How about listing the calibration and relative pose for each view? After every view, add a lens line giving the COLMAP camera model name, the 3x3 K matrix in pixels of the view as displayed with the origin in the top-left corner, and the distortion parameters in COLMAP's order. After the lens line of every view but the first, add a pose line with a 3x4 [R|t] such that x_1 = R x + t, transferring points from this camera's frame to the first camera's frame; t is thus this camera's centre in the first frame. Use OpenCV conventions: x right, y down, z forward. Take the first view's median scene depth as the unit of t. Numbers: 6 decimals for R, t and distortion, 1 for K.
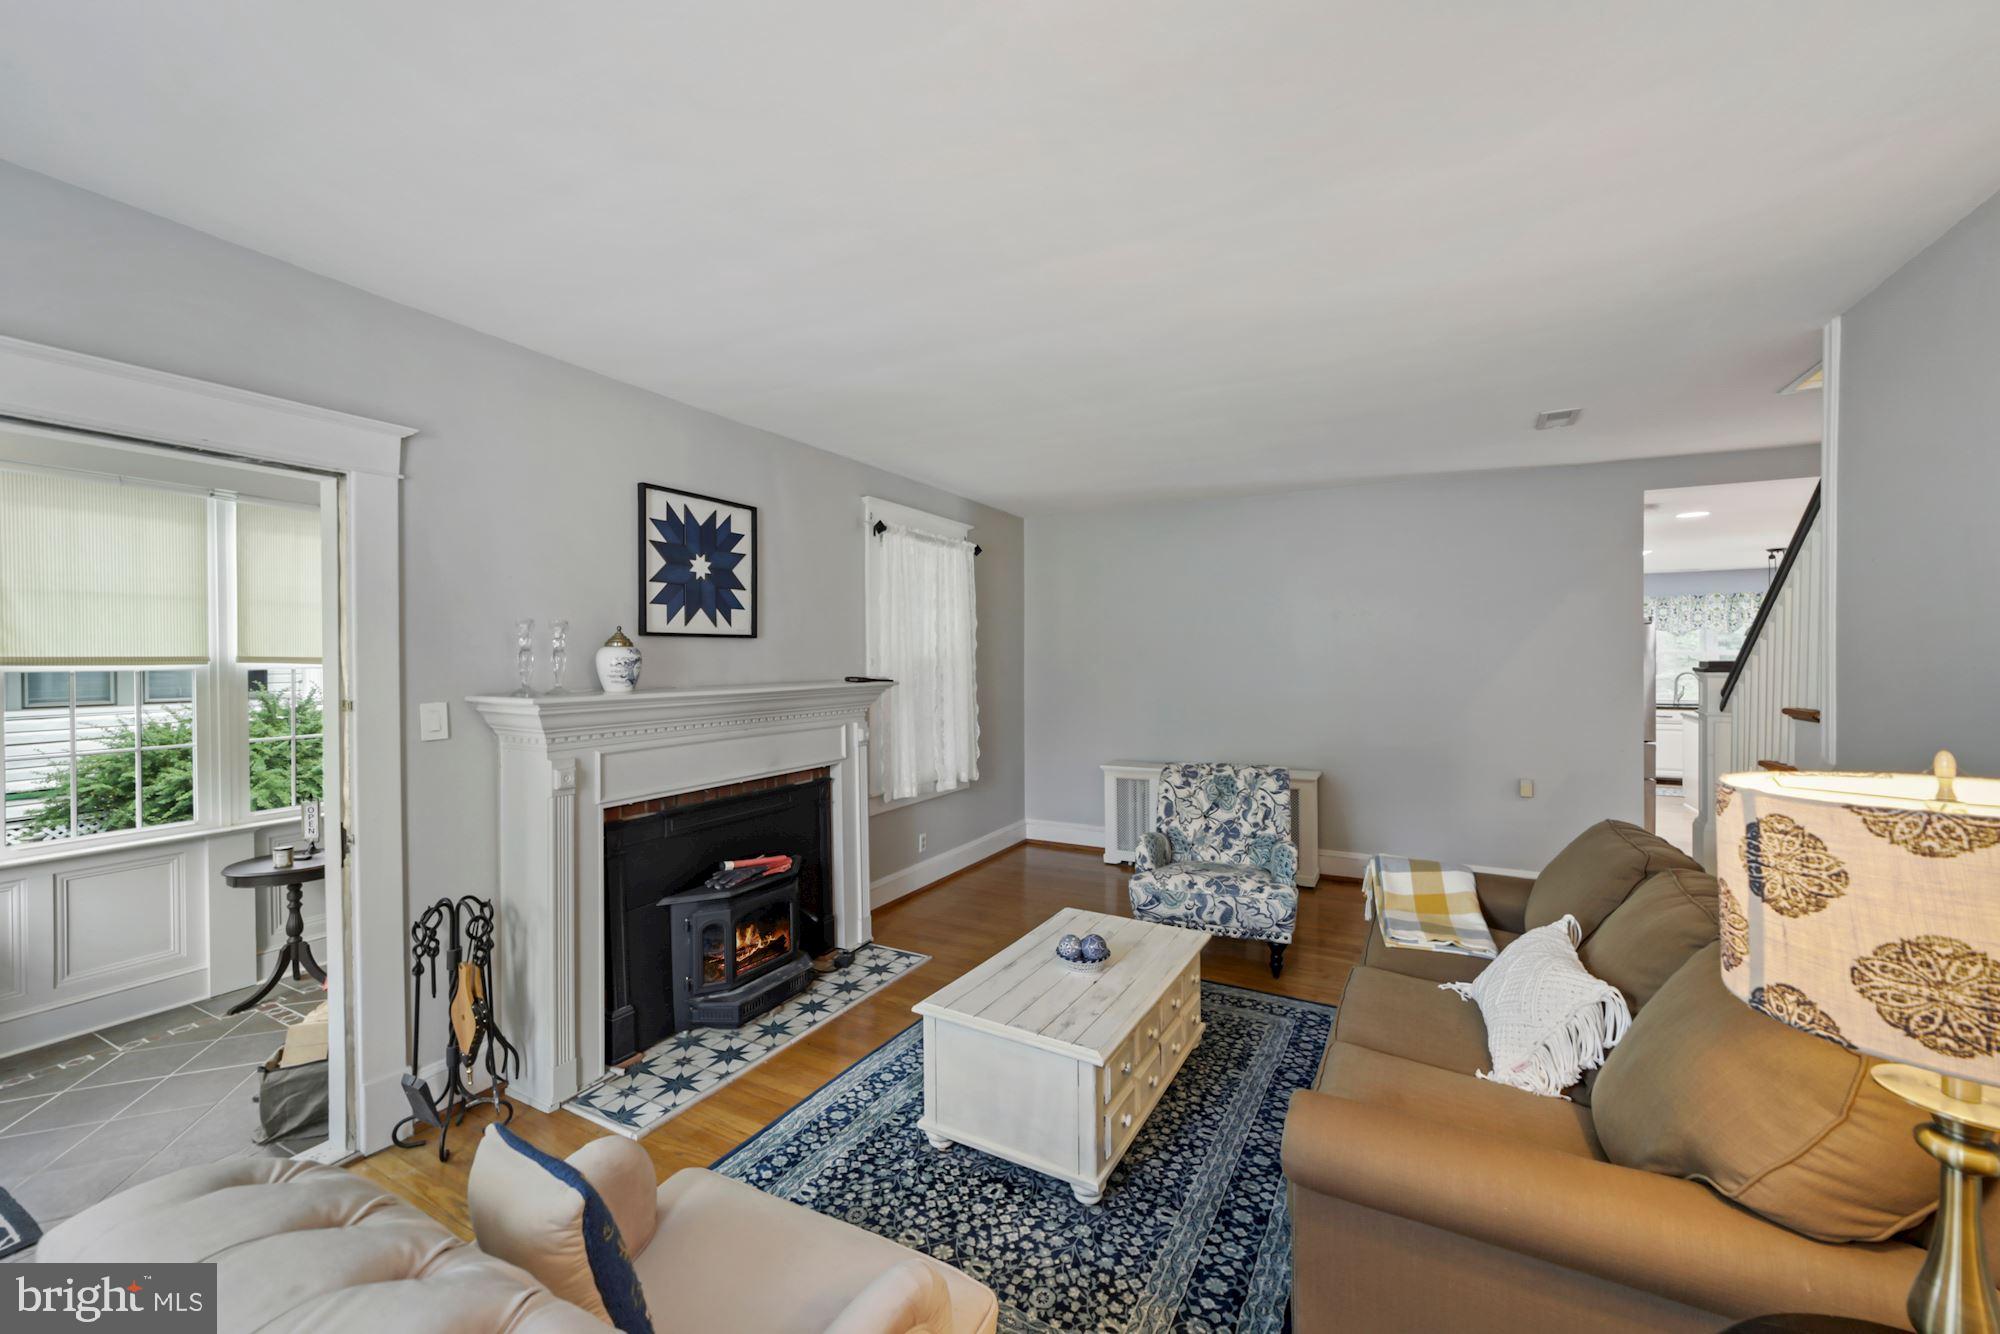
lens RADIAL K [[794.2, 0, 1000.0], [0, 794.2, 667.0], [0, 0, 1]] dist [-0.000026, -0.000003]
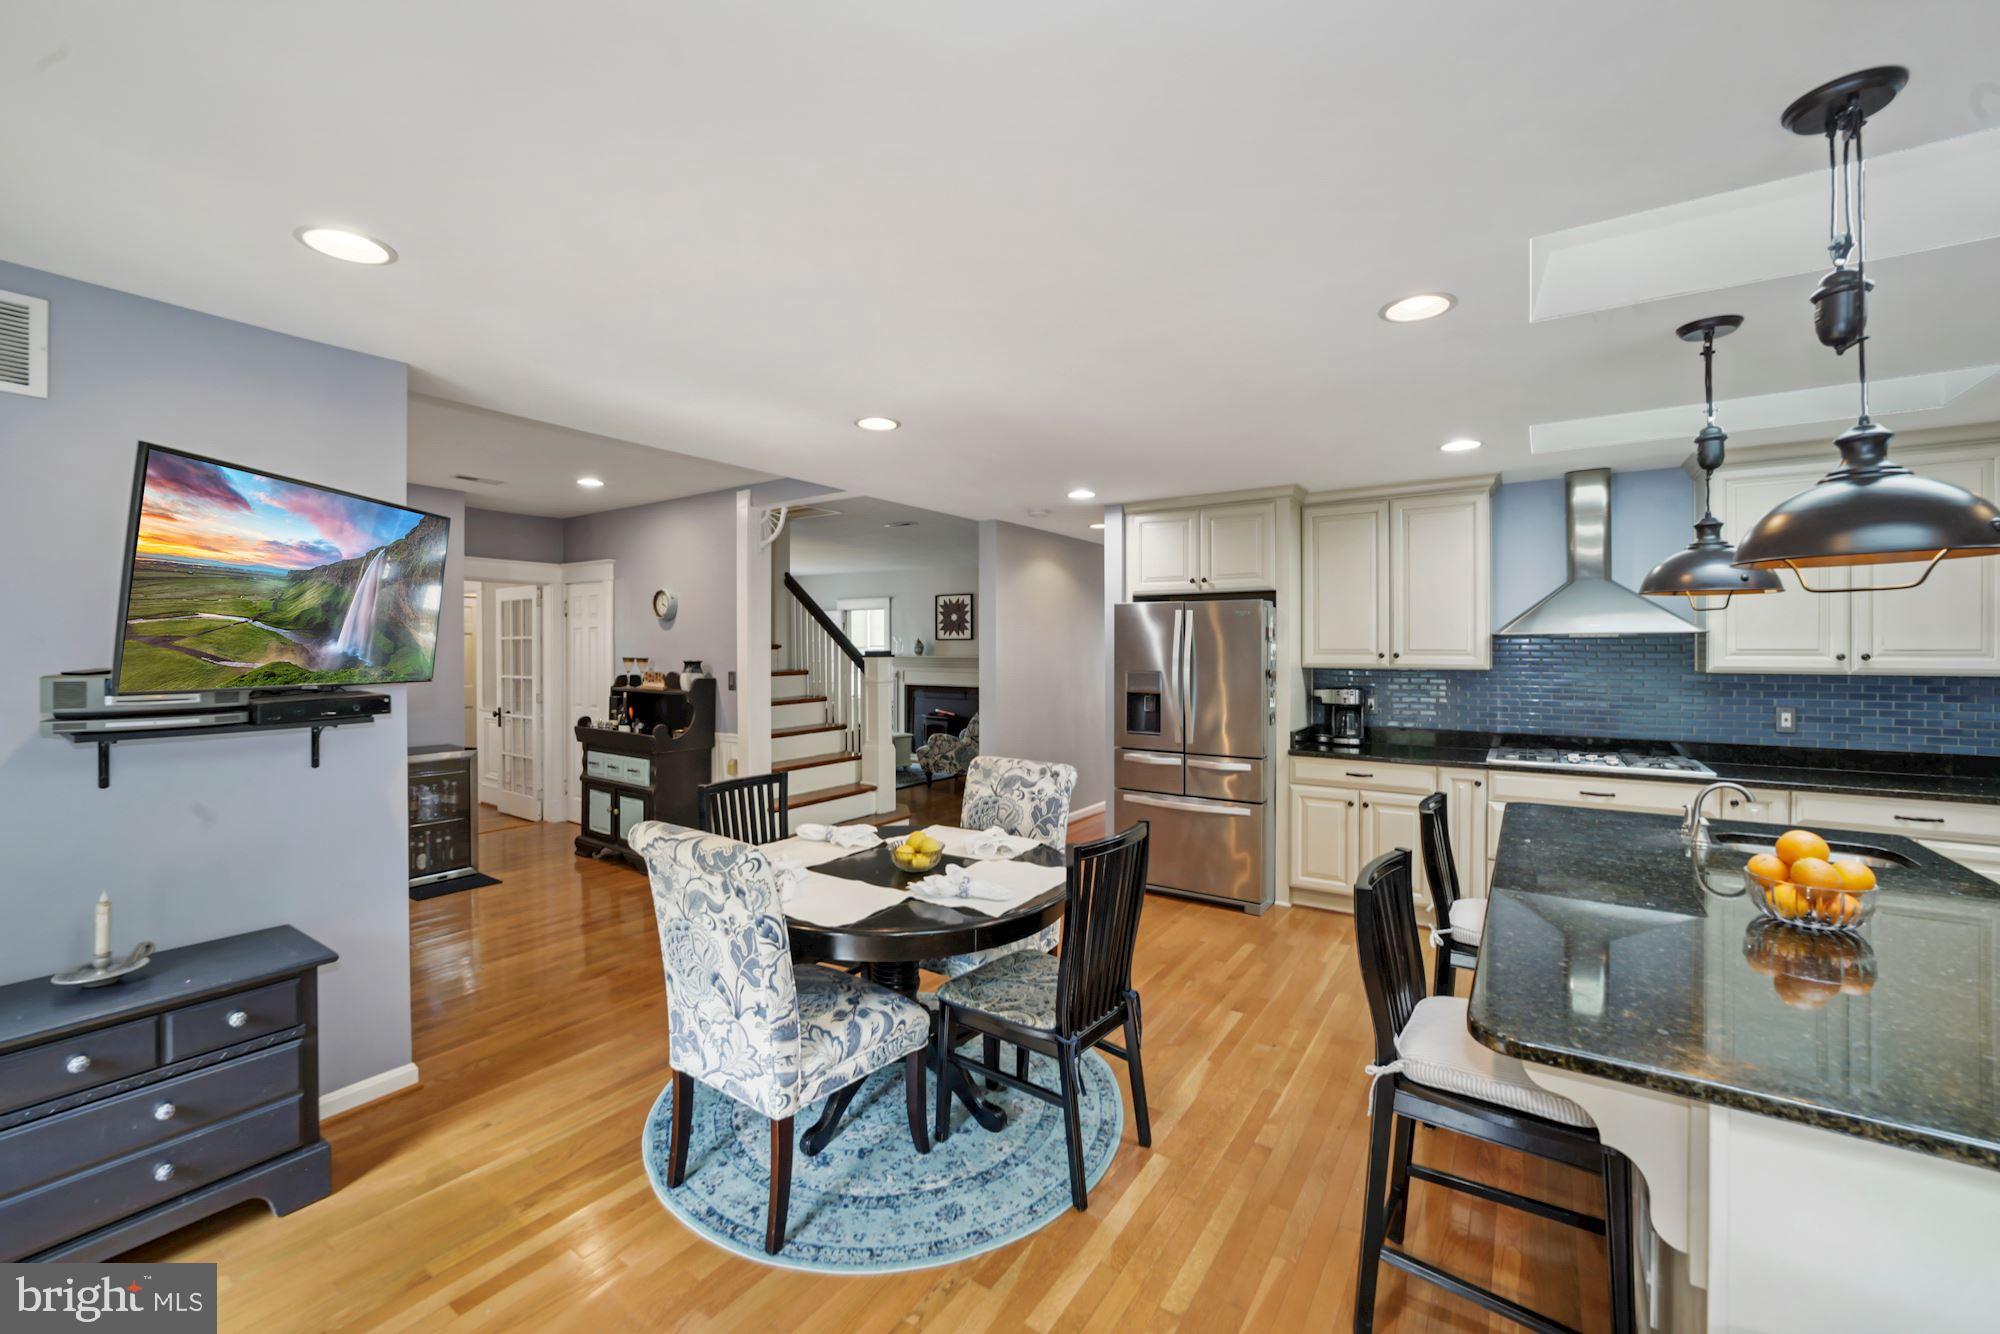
lens RADIAL K [[794.2, 0, 1000.0], [0, 794.2, 667.0], [0, 0, 1]] dist [-0.000026, -0.000003]
pose [[-0.099540, 0.018656, -0.994859, 2.749491], [-0.014506, 0.999691, 0.020198, 0.003875], [0.994928, 0.016442, -0.099239, 1.511316]]
